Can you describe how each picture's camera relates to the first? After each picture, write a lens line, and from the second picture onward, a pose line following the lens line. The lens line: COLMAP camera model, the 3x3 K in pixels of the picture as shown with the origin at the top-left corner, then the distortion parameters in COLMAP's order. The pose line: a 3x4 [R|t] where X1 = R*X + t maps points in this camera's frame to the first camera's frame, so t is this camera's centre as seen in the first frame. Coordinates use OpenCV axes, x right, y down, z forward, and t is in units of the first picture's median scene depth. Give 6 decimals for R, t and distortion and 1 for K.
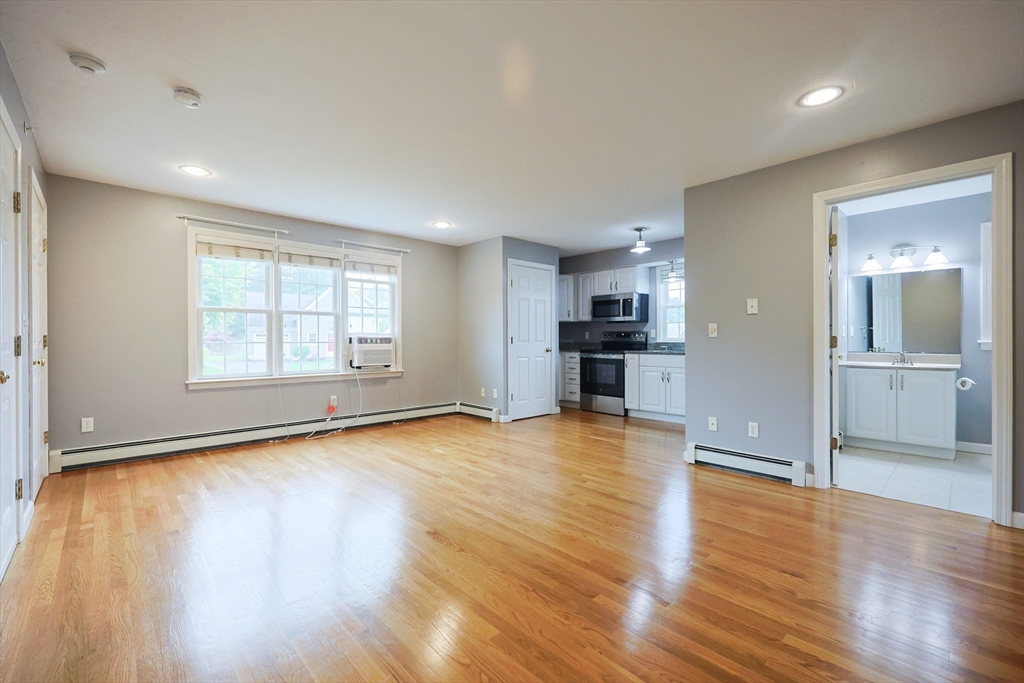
lens RADIAL K [[432.7, 0, 518.3], [0, 432.7, 342.5], [0, 0, 1]] dist [-0.001723, -0.000204]
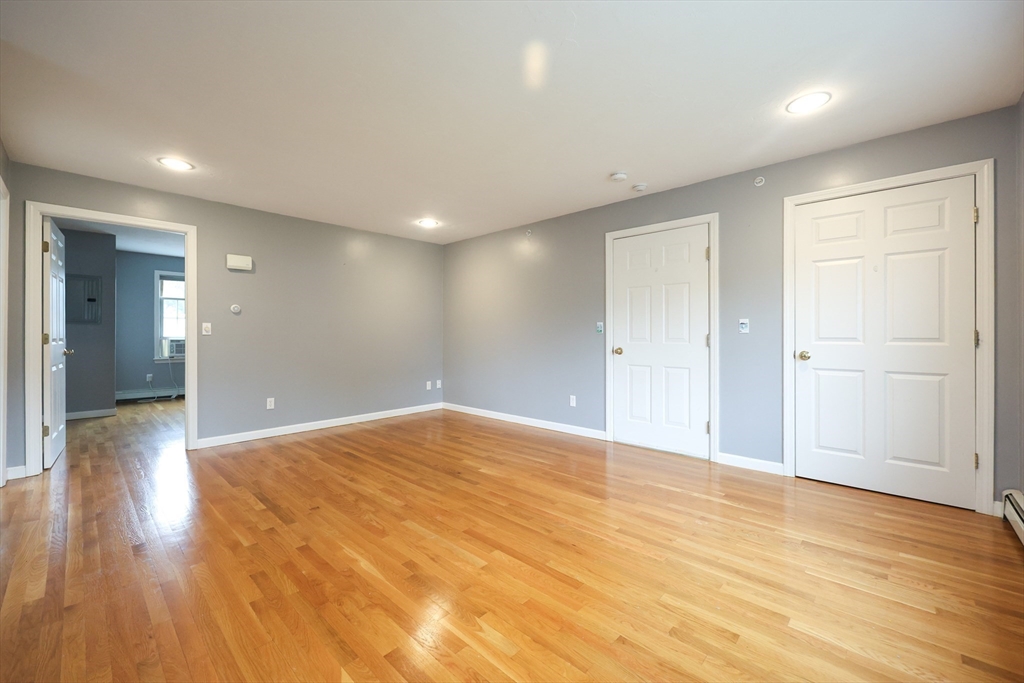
lens RADIAL K [[406.2, 0, 525.7], [0, 406.2, 337.3], [0, 0, 1]] dist [-0.000374, -0.000040]
pose [[-0.996986, 0.001350, -0.077565, -0.126622], [0.001052, 0.999992, 0.003878, -0.005053], [0.077570, 0.003785, -0.996980, 0.927598]]
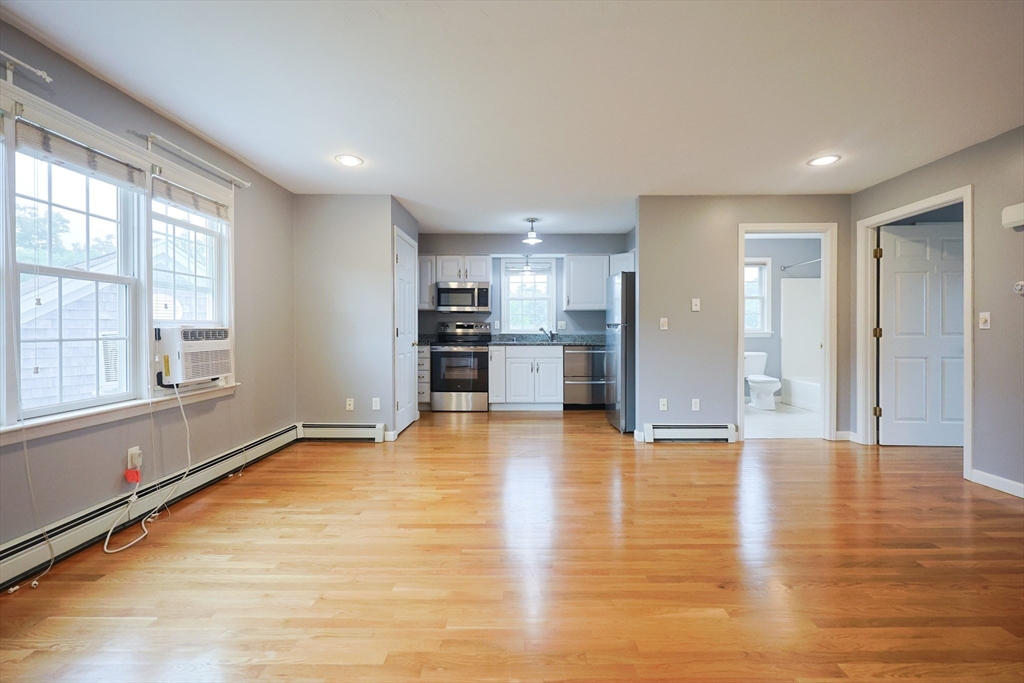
lens RADIAL K [[434.8, 0, 516.3], [0, 434.8, 334.3], [0, 0, 1]] dist [-0.002709, -0.000251]
pose [[0.693393, -0.007219, 0.720523, -0.398808], [0.003801, 0.999973, 0.006362, -0.005568], [-0.720549, -0.001672, 0.693402, 0.288076]]
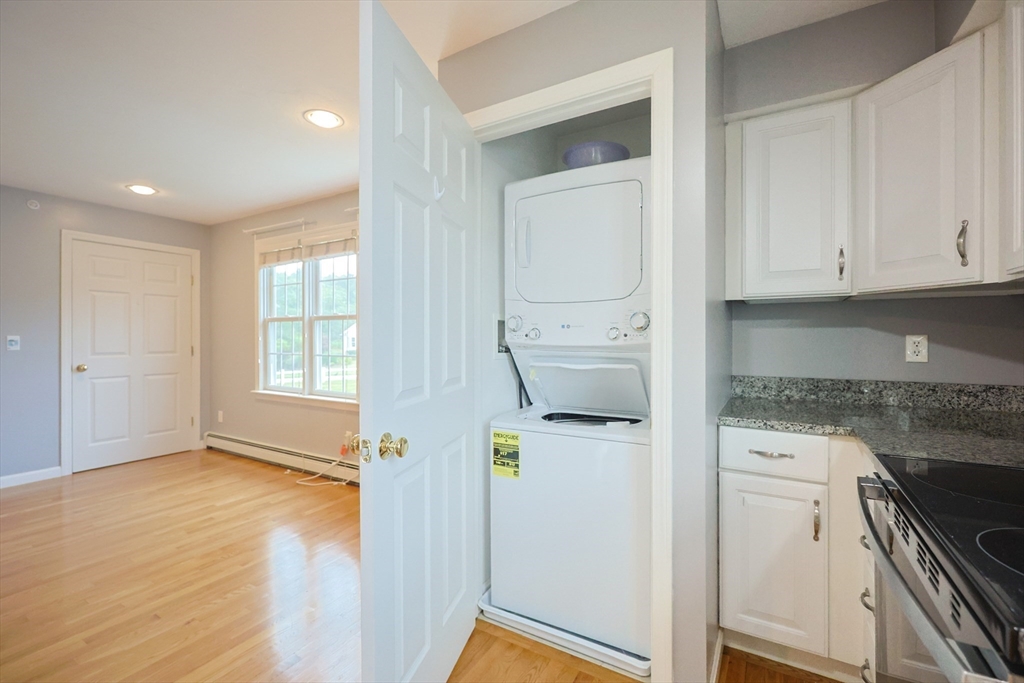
lens RADIAL K [[434.8, 0, 516.3], [0, 434.8, 334.3], [0, 0, 1]] dist [-0.002709, -0.000251]
pose [[0.275939, -0.001539, -0.961174, 0.287472], [-0.002239, 0.999995, -0.002244, -0.030657], [0.961172, 0.002772, 0.275935, 0.891180]]
